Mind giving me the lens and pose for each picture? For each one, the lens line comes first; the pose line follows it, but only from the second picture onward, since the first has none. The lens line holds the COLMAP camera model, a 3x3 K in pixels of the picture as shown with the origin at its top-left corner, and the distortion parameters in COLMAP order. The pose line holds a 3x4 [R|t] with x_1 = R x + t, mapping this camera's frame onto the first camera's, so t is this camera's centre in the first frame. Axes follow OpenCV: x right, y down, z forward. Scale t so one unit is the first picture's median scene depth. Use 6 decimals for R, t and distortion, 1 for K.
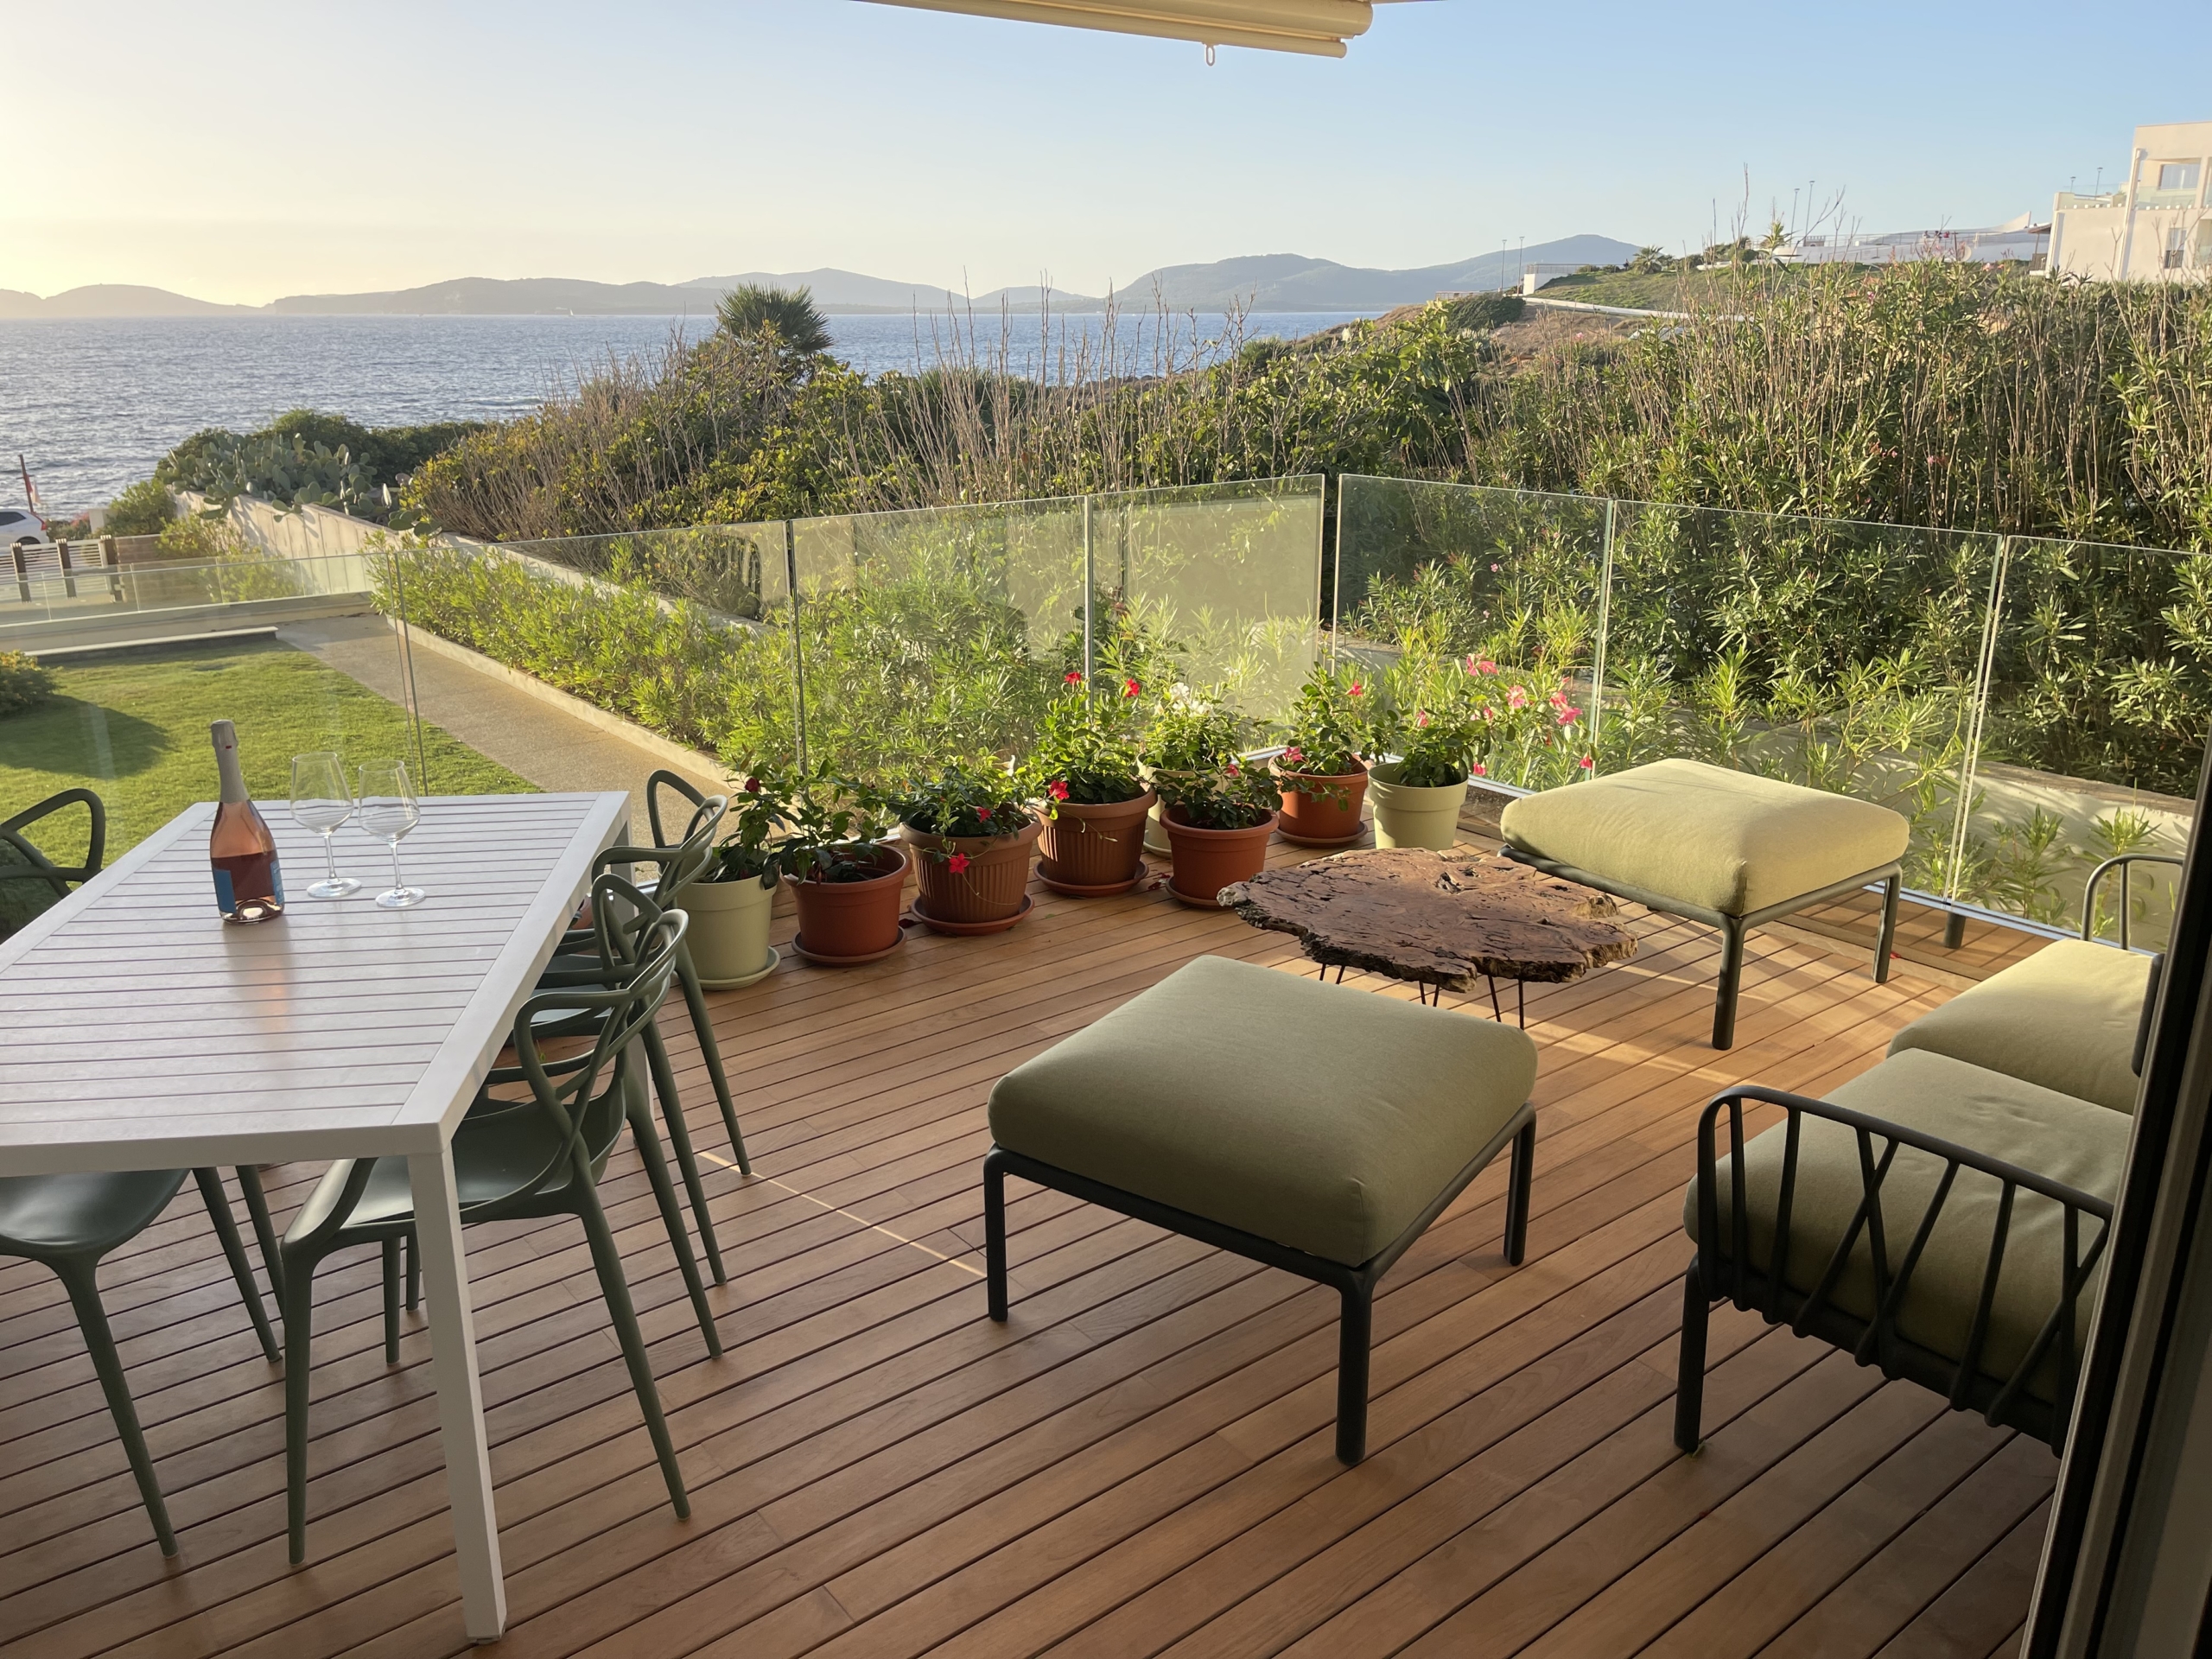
lens RADIAL K [[1703.2, 0, 1114.0], [0, 1703.2, 834.2], [0, 0, 1]] dist [0.039838, -0.017464]
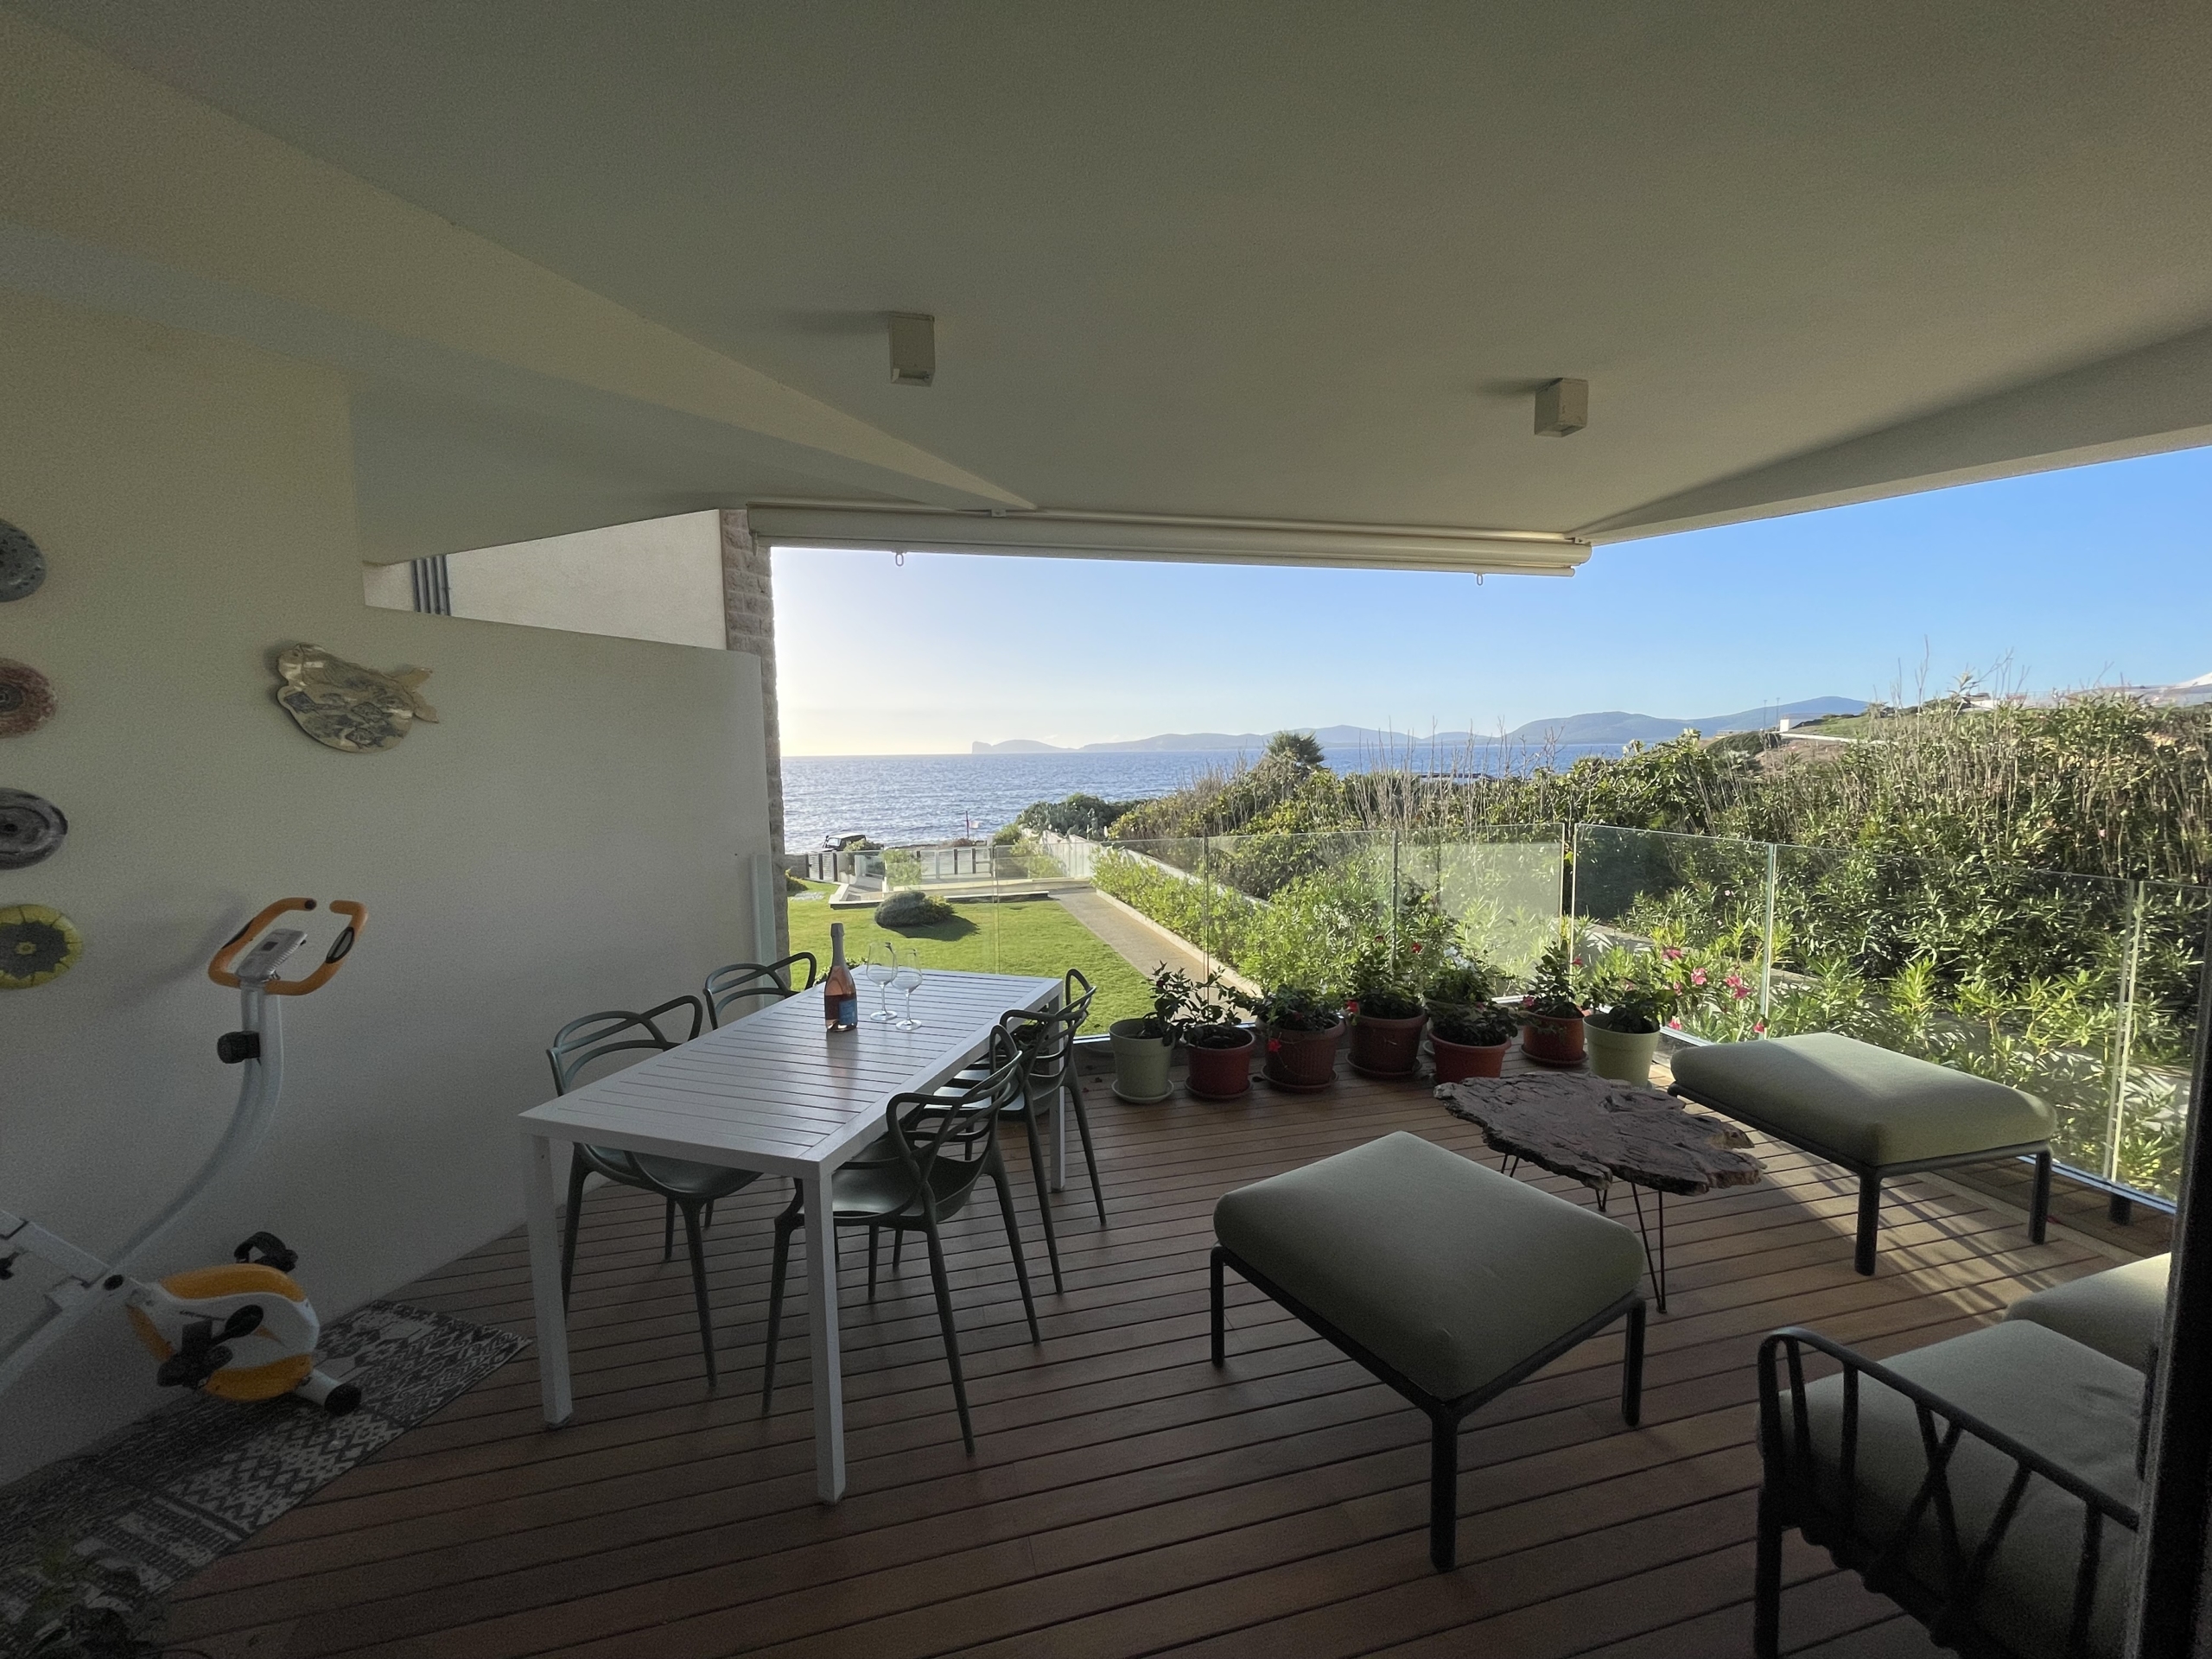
lens RADIAL K [[905.5, 0, 1098.2], [0, 905.5, 834.6], [0, 0, 1]] dist [0.001364, -0.000966]
pose [[0.913267, 0.029946, -0.406259, 0.087876], [-0.109811, 0.978474, -0.174729, -0.009218], [0.392282, 0.204186, 0.896896, 0.104085]]
